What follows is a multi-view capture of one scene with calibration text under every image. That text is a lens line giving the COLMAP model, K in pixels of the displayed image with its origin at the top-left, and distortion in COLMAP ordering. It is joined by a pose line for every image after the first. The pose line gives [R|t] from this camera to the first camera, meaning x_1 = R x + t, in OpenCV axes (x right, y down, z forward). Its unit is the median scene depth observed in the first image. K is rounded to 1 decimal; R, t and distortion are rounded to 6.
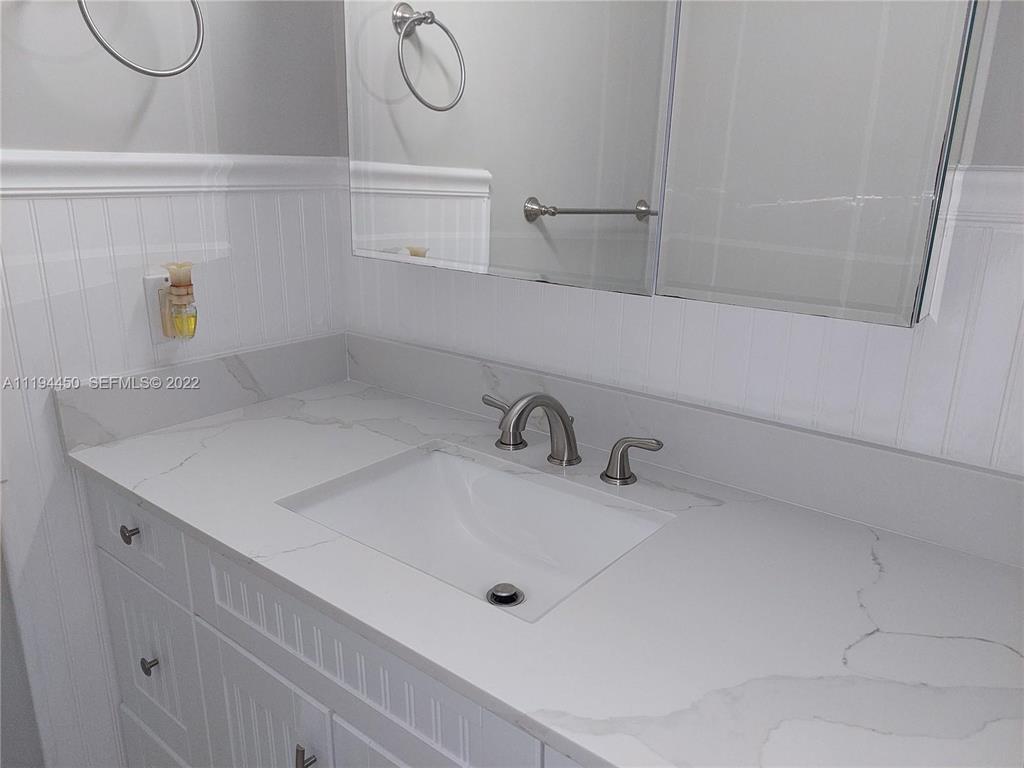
lens RADIAL K [[736.7, 0, 513.4], [0, 736.7, 389.2], [0, 0, 1]] dist [0.088057, -0.105516]
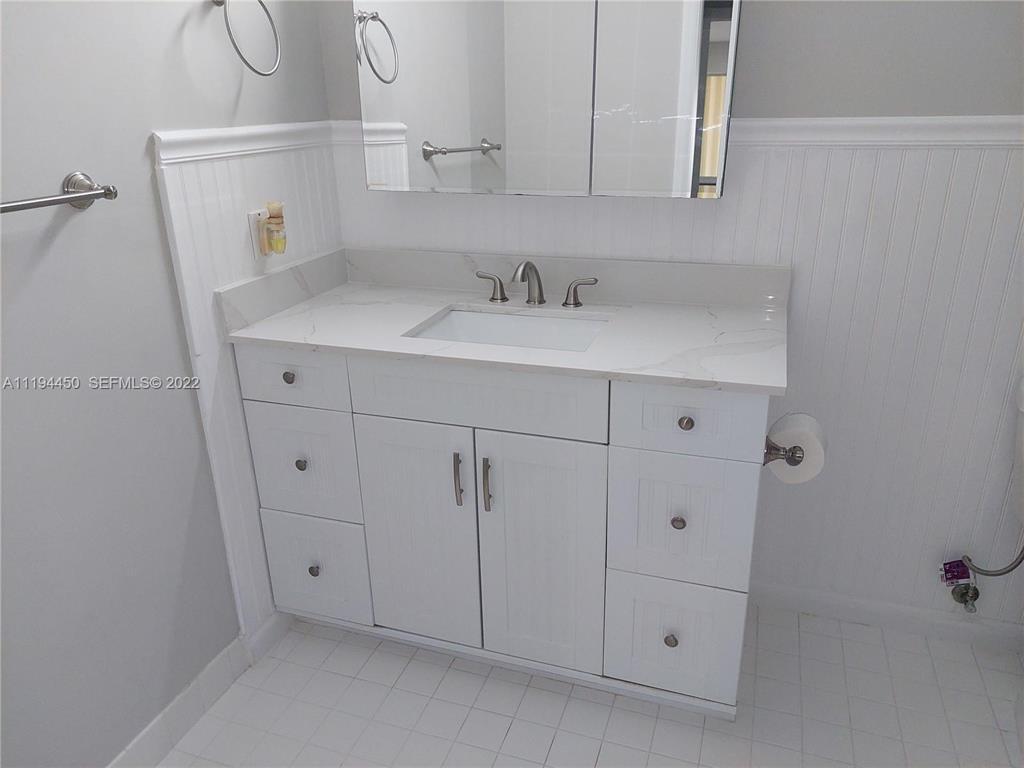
lens RADIAL K [[736.7, 0, 513.4], [0, 736.7, 389.2], [0, 0, 1]] dist [0.088057, -0.105516]
pose [[0.940395, -0.154398, 0.303016, -0.491251], [0.129218, 0.986399, 0.101586, 0.107851], [-0.314579, -0.056376, 0.947556, -0.563382]]
